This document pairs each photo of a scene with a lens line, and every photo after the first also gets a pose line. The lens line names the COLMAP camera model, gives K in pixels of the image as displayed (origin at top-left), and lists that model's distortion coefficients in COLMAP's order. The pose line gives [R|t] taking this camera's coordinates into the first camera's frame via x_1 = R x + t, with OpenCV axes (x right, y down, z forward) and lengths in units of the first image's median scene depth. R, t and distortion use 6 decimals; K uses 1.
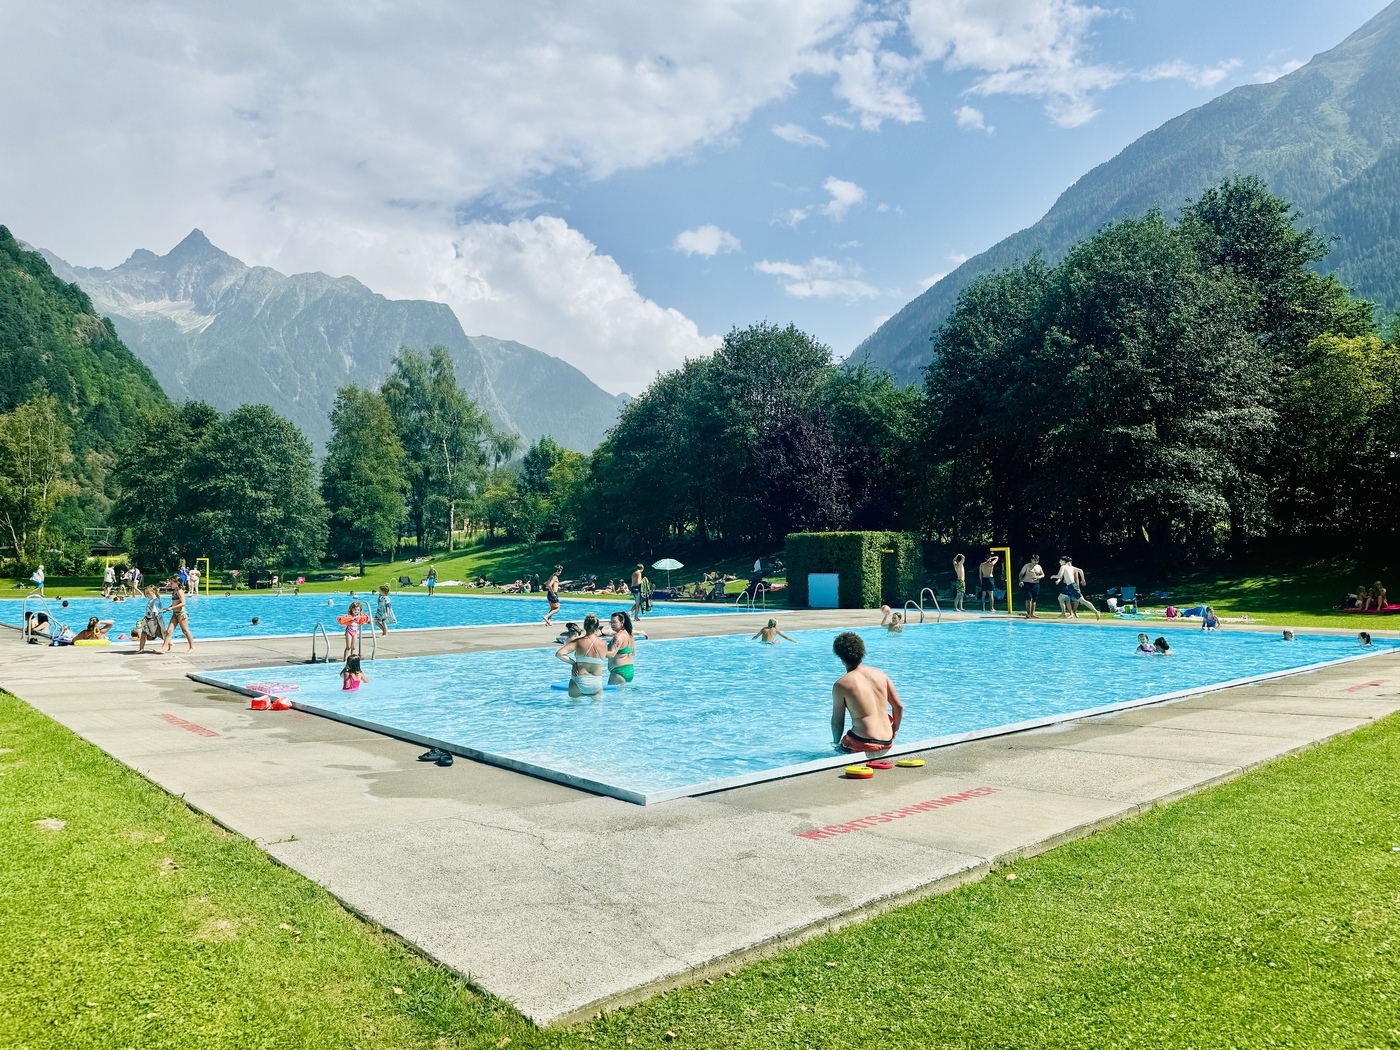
lens RADIAL K [[962.3, 0, 730.0], [0, 962.3, 517.3], [0, 0, 1]] dist [0.005025, -0.031179]
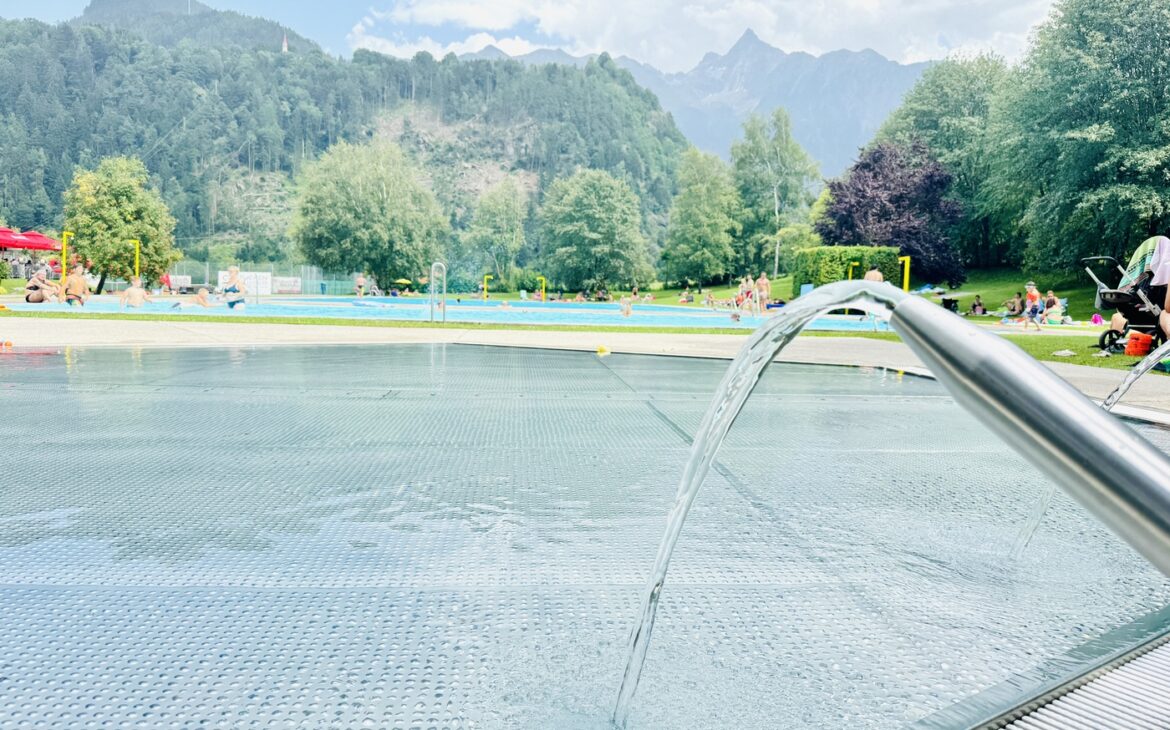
lens RADIAL K [[804.1, 0, 583.4], [0, 804.1, 381.5], [0, 0, 1]] dist [0.119065, -0.234986]
pose [[0.769627, 0.090817, -0.632002, 0.204929], [0.003210, 0.989270, 0.146064, 0.011794], [0.638485, -0.114443, 0.761078, 0.029430]]
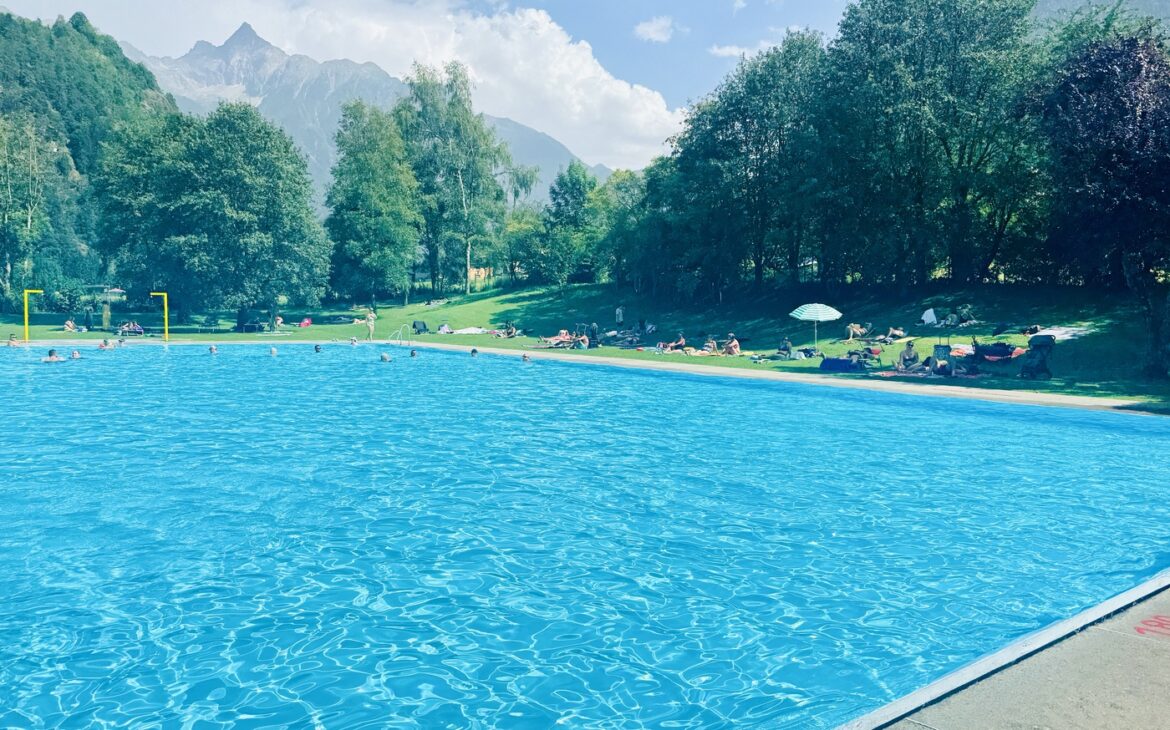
lens RADIAL K [[827.3, 0, 585.0], [0, 827.3, 365.0], [0, 0, 1]] dist [0.042291, -0.050285]
pose [[0.991578, 0.026764, -0.126715, -0.082129], [-0.012493, 0.993618, 0.112106, 0.013247], [0.128907, -0.109578, 0.985584, 0.243138]]
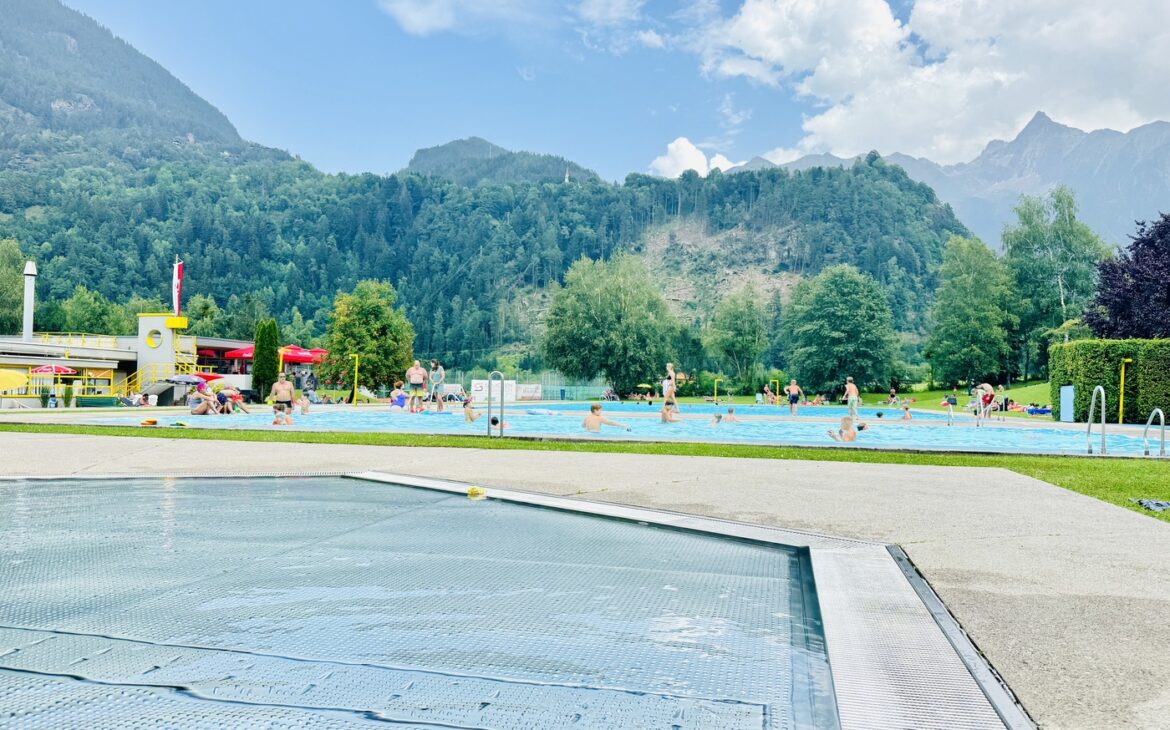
lens RADIAL K [[804.1, 0, 583.4], [0, 804.1, 381.5], [0, 0, 1]] dist [0.119065, -0.234986]
pose [[0.527623, 0.000246, -0.849479, 0.209485], [0.024211, 0.999589, 0.015328, 0.011953], [0.849134, -0.028654, 0.527400, 0.068552]]
